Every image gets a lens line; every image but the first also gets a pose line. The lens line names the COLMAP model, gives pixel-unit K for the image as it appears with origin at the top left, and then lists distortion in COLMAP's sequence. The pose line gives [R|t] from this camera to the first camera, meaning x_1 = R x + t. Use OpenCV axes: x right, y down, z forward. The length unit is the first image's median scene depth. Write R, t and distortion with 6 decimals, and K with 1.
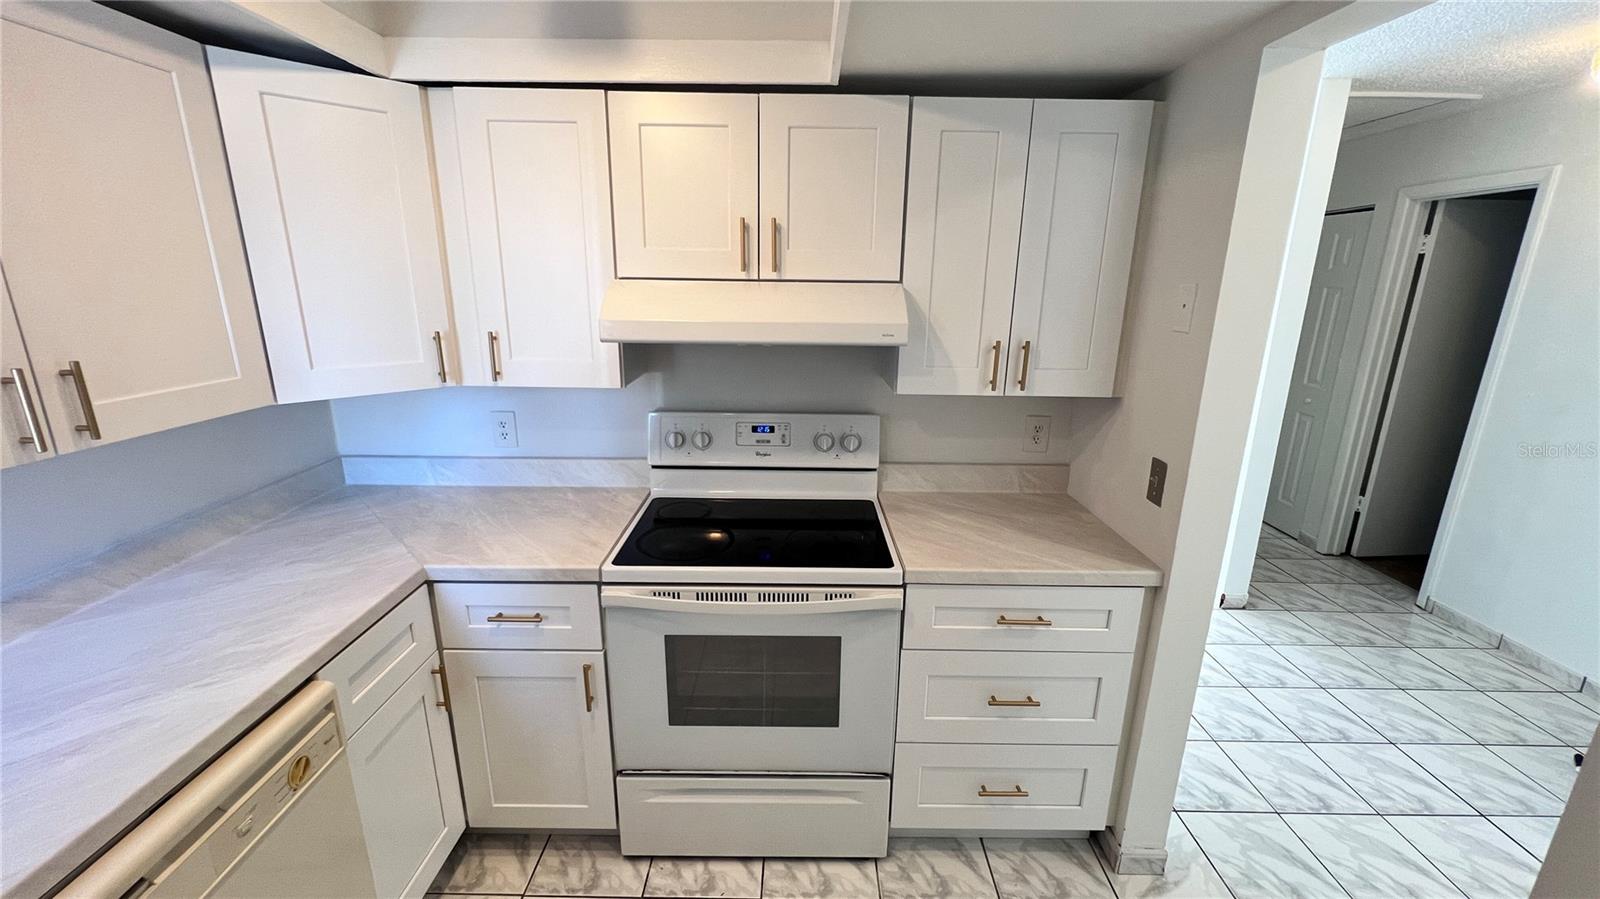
lens RADIAL K [[639.9, 0, 797.3], [0, 639.9, 447.3], [0, 0, 1]] dist [-0.000702, 0.000005]
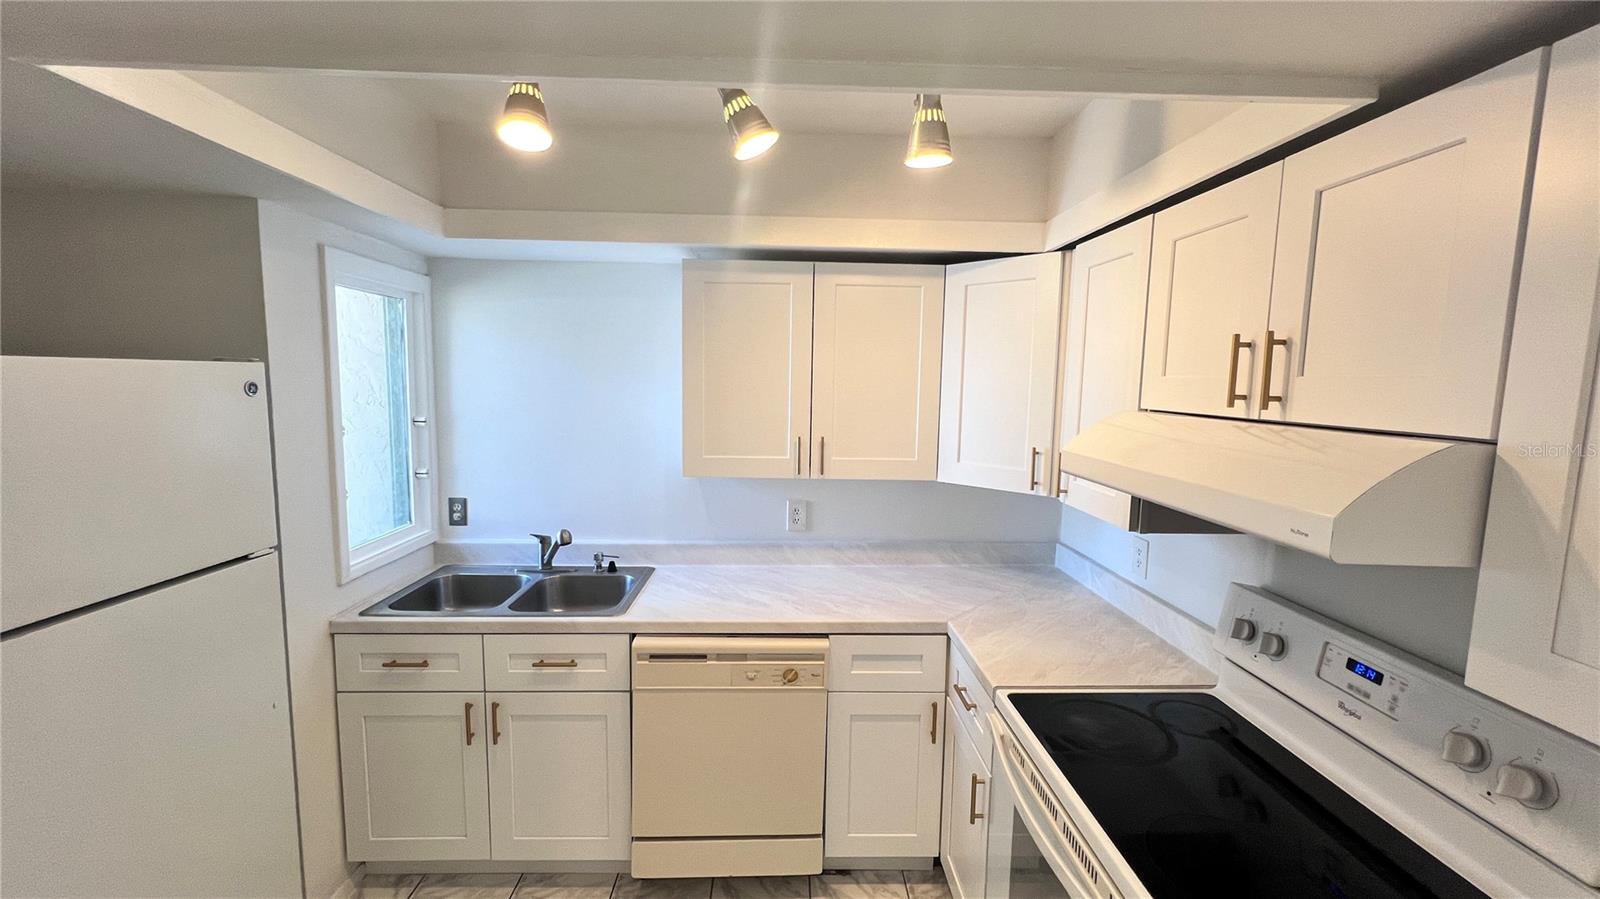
lens RADIAL K [[639.9, 0, 797.3], [0, 639.9, 447.3], [0, 0, 1]] dist [-0.000702, 0.000005]
pose [[0.031250, 0.095857, -0.994904, 0.600008], [-0.274438, 0.957957, 0.083677, -0.159865], [0.961097, 0.270424, 0.056243, 0.512354]]
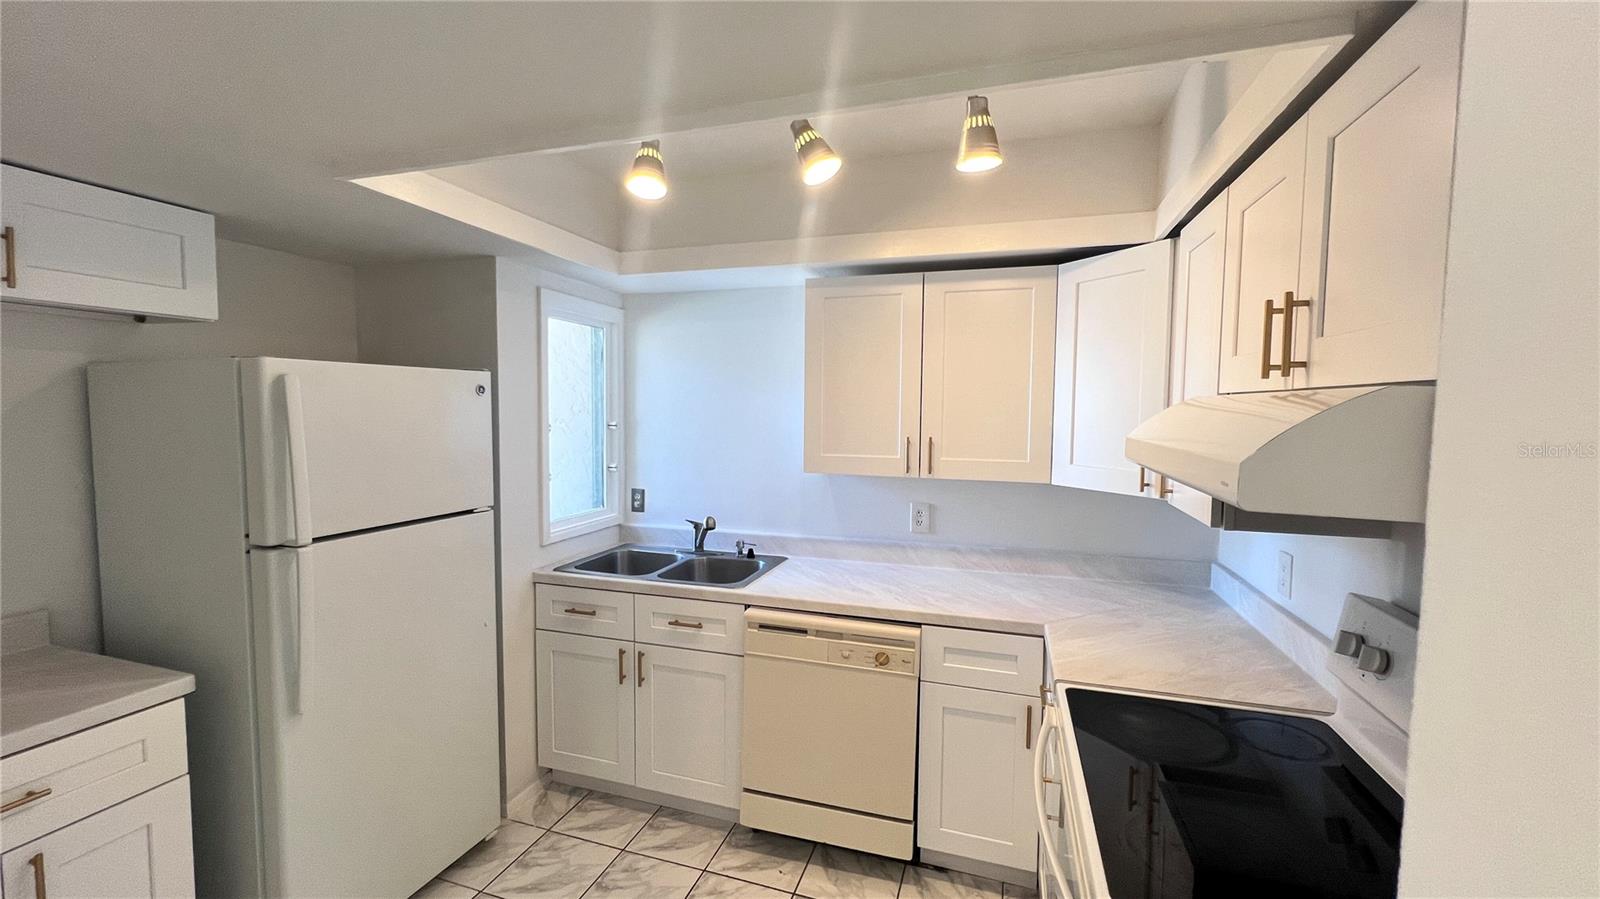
lens RADIAL K [[639.9, 0, 797.3], [0, 639.9, 447.3], [0, 0, 1]] dist [-0.000702, 0.000005]
pose [[-0.306213, 0.046149, -0.950844, 0.682497], [-0.257660, 0.957525, 0.129451, -0.167832], [0.916431, 0.284634, -0.281315, 0.761183]]
